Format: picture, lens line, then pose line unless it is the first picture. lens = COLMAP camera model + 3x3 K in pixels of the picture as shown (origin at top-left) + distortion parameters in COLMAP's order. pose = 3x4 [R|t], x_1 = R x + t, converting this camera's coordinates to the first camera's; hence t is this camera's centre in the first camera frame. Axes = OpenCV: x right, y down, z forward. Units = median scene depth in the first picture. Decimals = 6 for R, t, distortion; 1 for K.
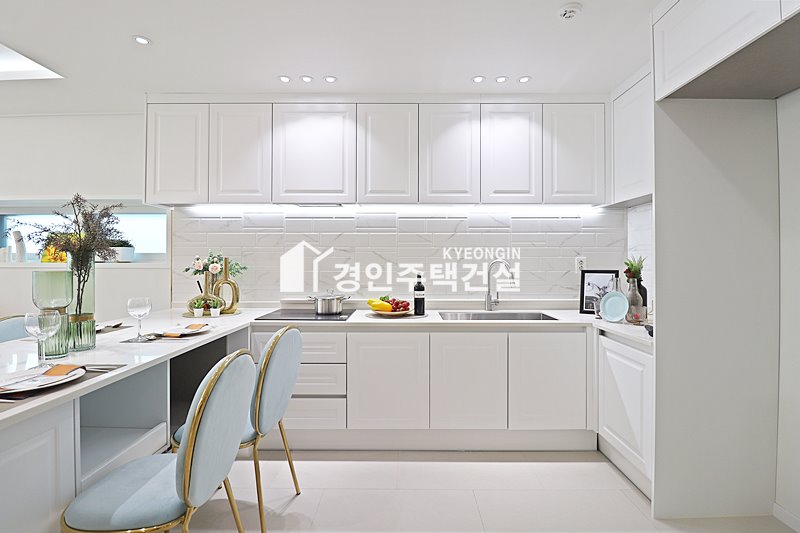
lens RADIAL K [[374.6, 0, 401.6], [0, 374.6, 264.8], [0, 0, 1]] dist [-0.000928, -0.006201]
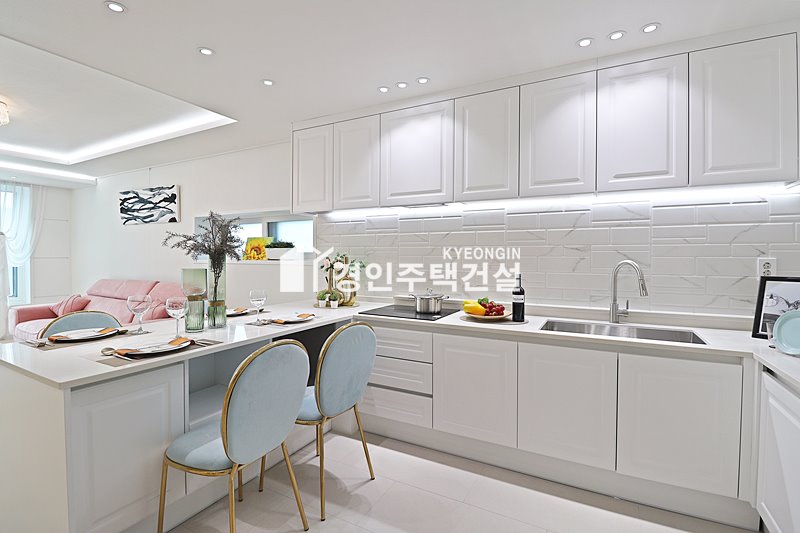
lens RADIAL K [[374.6, 0, 406.4], [0, 374.6, 265.5], [0, 0, 1]] dist [-0.000928, -0.006201]
pose [[0.887322, 0.014157, -0.460933, 0.223764], [-0.007182, 0.999832, 0.016883, -0.013852], [0.461094, -0.011670, 0.887274, 0.074882]]
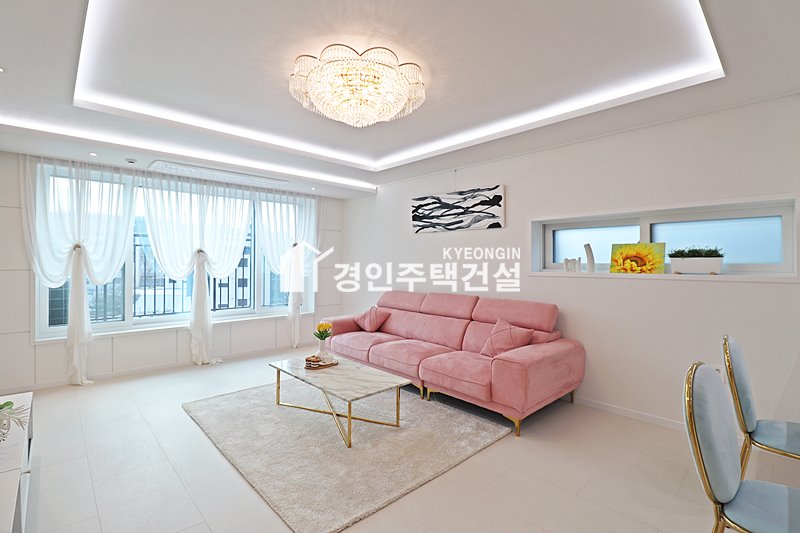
lens RADIAL K [[374.6, 0, 403.3], [0, 374.6, 261.6], [0, 0, 1]] dist [-0.000928, -0.006201]
pose [[0.703683, -0.002255, -0.710510, -0.732521], [-0.005324, 0.999950, -0.008445, -0.029376], [0.710494, 0.009725, 0.703636, -0.197277]]
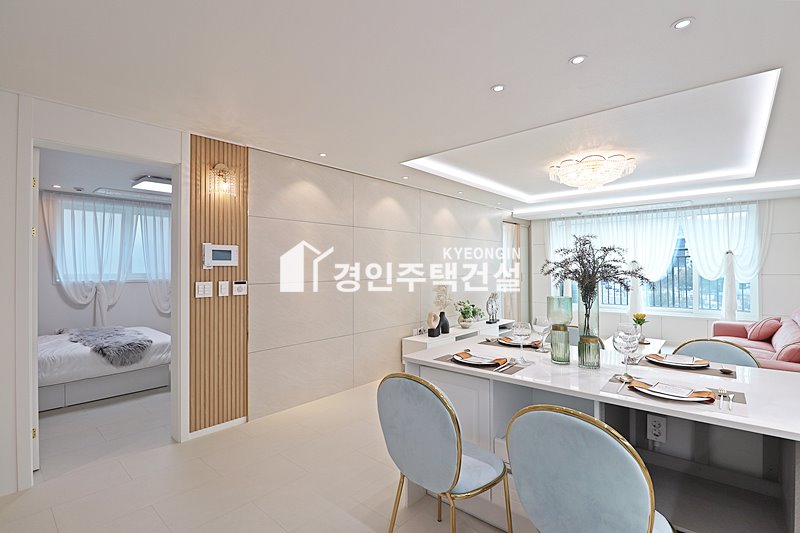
lens RADIAL K [[374.6, 0, 399.6], [0, 374.6, 263.0], [0, 0, 1]] dist [-0.000928, -0.006201]
pose [[-0.650786, -0.008612, -0.759213, 0.251310], [0.004617, 0.999872, -0.015299, -0.047725], [0.759247, -0.013462, -0.650663, 0.793076]]
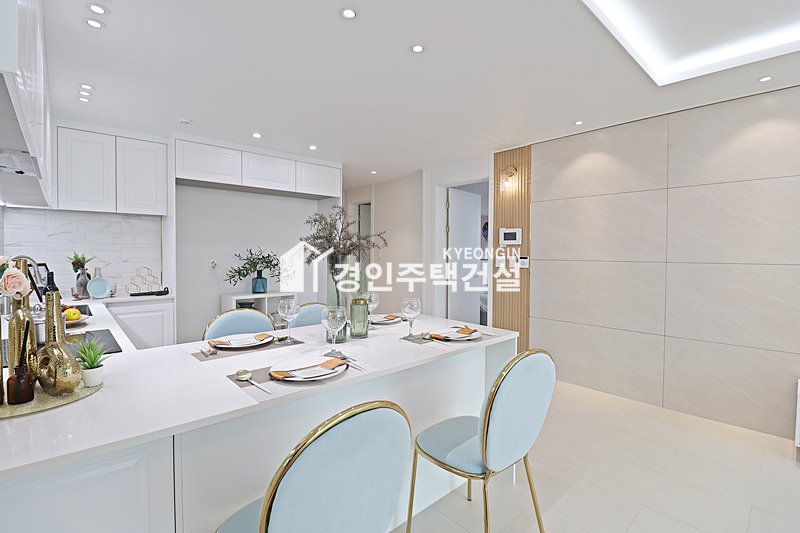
lens RADIAL K [[374.6, 0, 405.2], [0, 374.6, 256.8], [0, 0, 1]] dist [-0.000928, -0.006201]
pose [[-0.693054, -0.020167, 0.720604, -1.097700], [-0.007877, 0.999761, 0.020404, -0.036542], [-0.720843, 0.008465, -0.693047, 0.993203]]
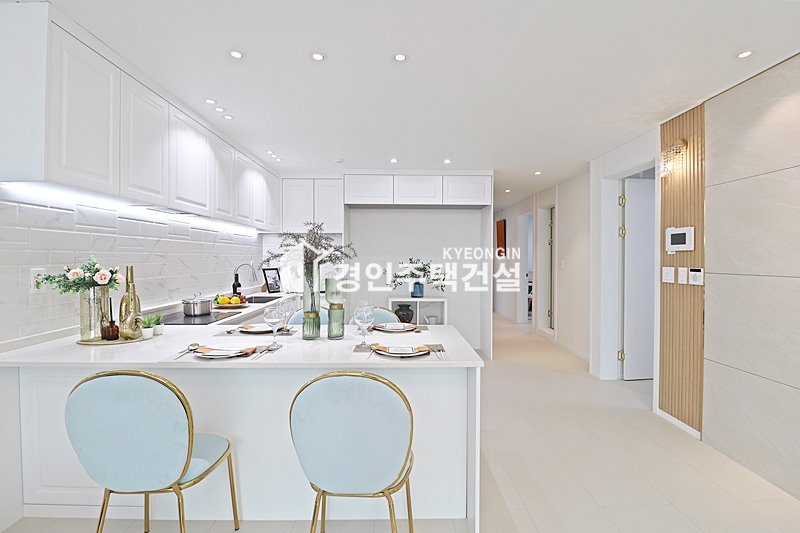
lens RADIAL K [[374.6, 0, 402.9], [0, 374.6, 260.6], [0, 0, 1]] dist [-0.000928, -0.006201]
pose [[-0.042906, -0.013372, 0.998990, -1.328206], [-0.000581, 0.999911, 0.013360, -0.044522], [-0.999079, -0.000007, -0.042910, 0.448857]]
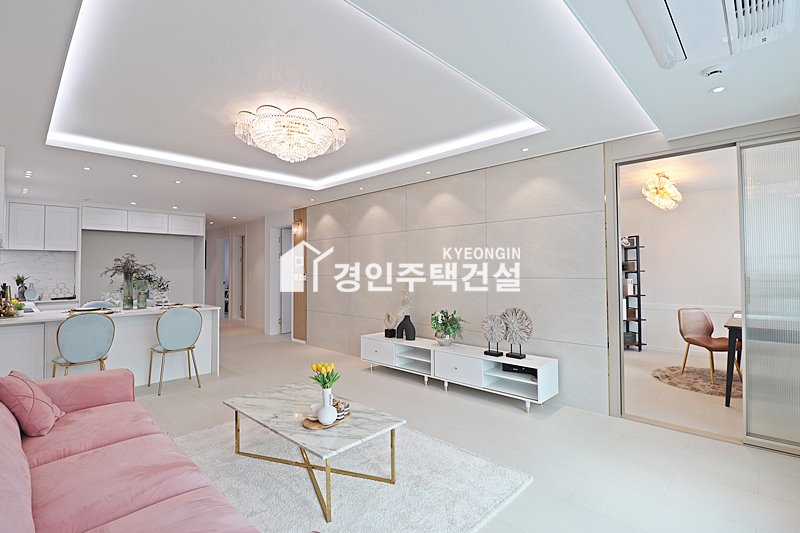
lens RADIAL K [[374.6, 0, 400.6], [0, 374.6, 258.3], [0, 0, 1]] dist [-0.000928, -0.006201]
pose [[-0.734920, 0.020373, 0.677848, -2.509330], [0.002828, 0.999632, -0.026979, -0.043772], [-0.678148, -0.017910, -0.734707, 1.003092]]
